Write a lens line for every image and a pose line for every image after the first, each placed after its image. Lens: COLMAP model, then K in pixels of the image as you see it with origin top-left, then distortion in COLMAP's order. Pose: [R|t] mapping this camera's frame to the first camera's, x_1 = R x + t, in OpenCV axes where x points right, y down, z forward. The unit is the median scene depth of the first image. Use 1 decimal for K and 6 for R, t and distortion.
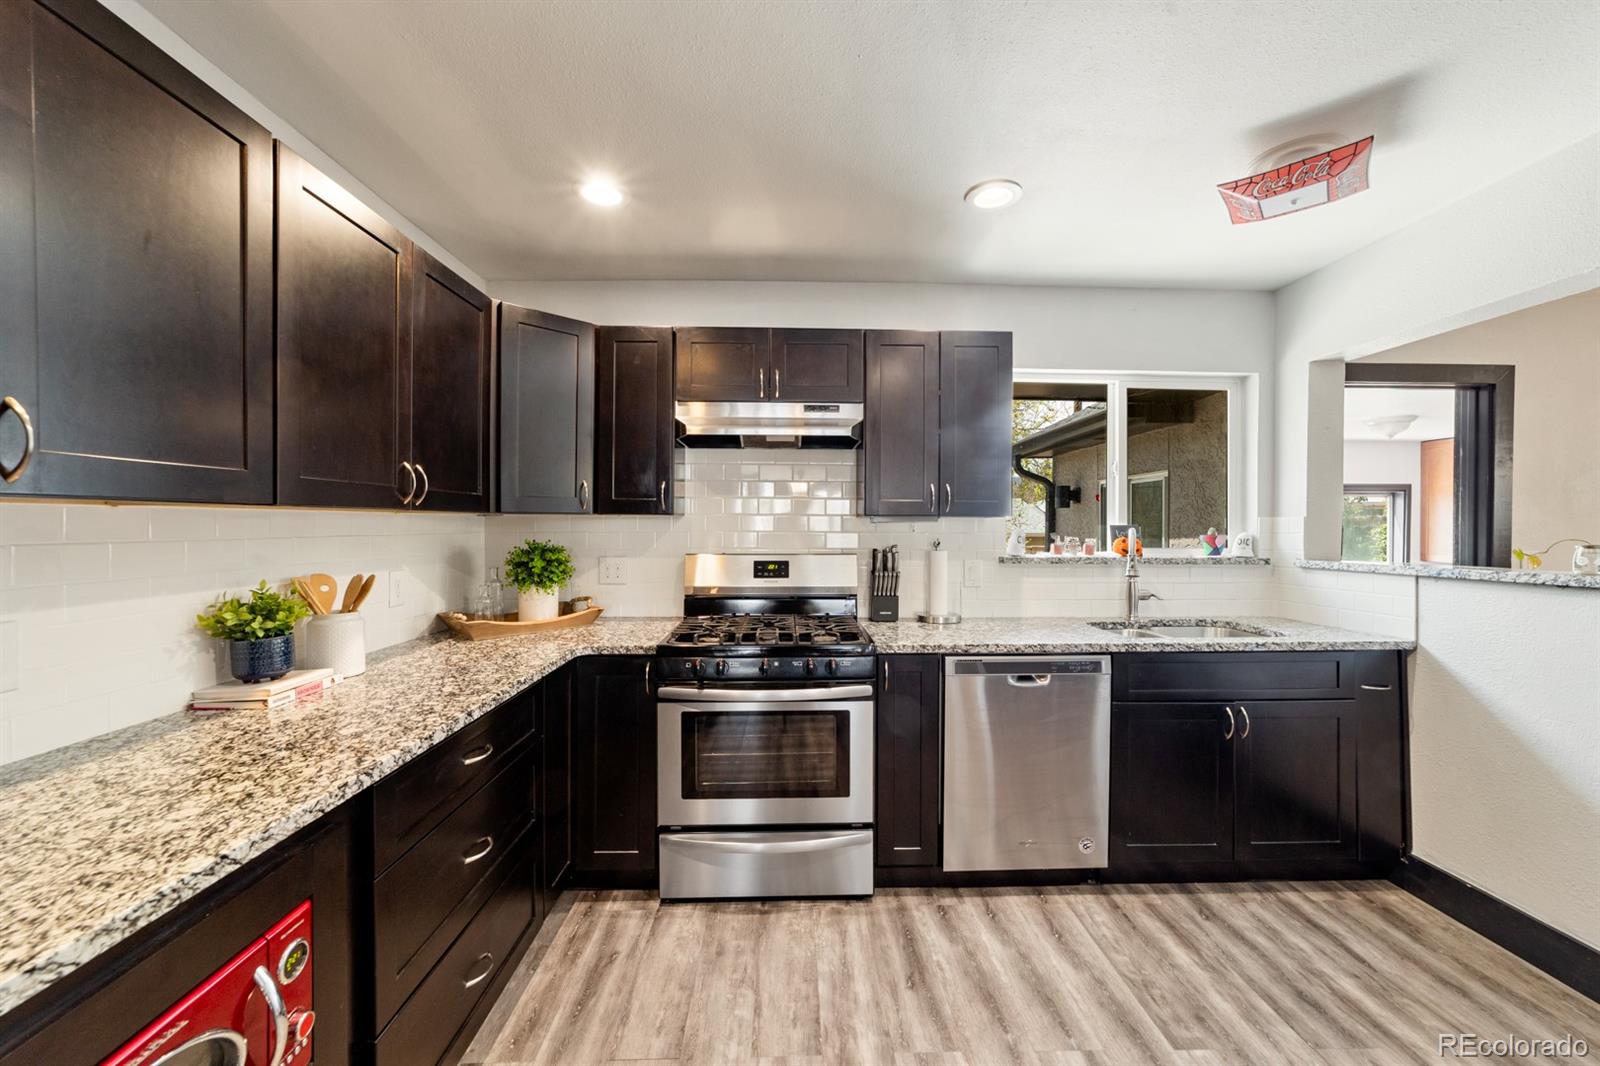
lens RADIAL K [[617.2, 0, 808.0], [0, 617.2, 525.6], [0, 0, 1]] dist [-0.004980, 0.002784]
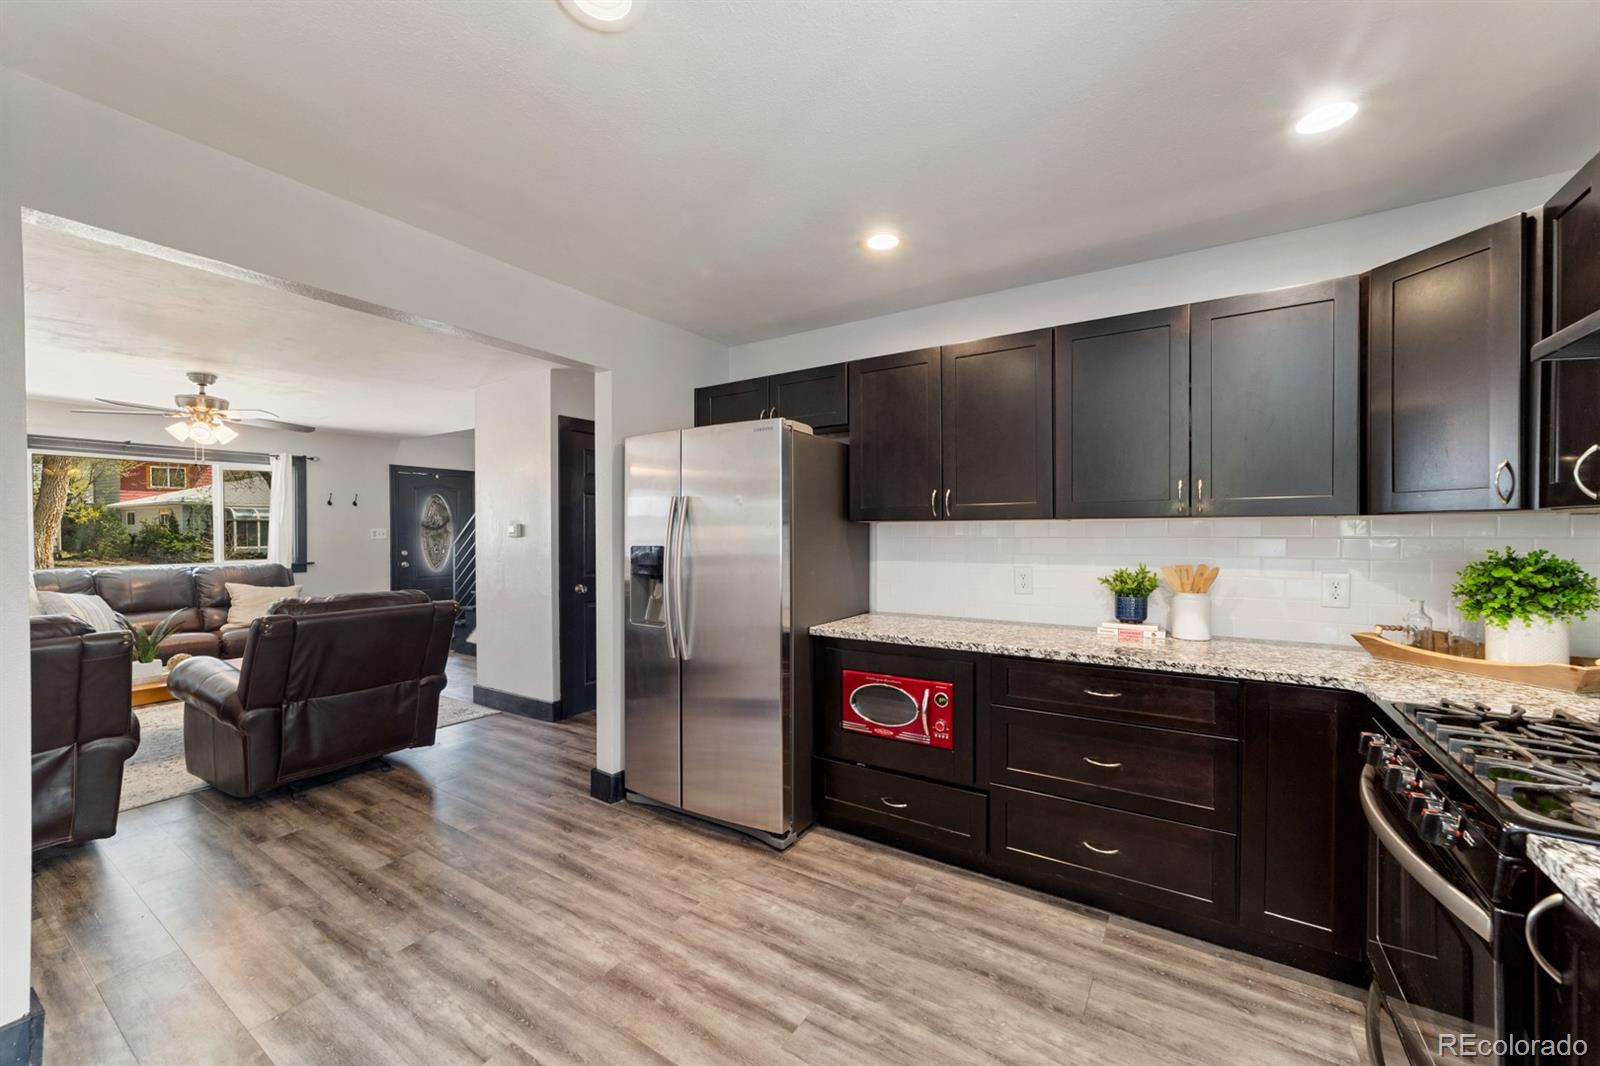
lens RADIAL K [[617.2, 0, 803.0], [0, 617.2, 535.8], [0, 0, 1]] dist [-0.004980, 0.002784]
pose [[-0.574929, 0.006036, -0.818181, 0.908389], [0.000451, 0.999975, 0.007060, 0.005038], [0.818203, 0.003690, -0.574917, 1.147578]]
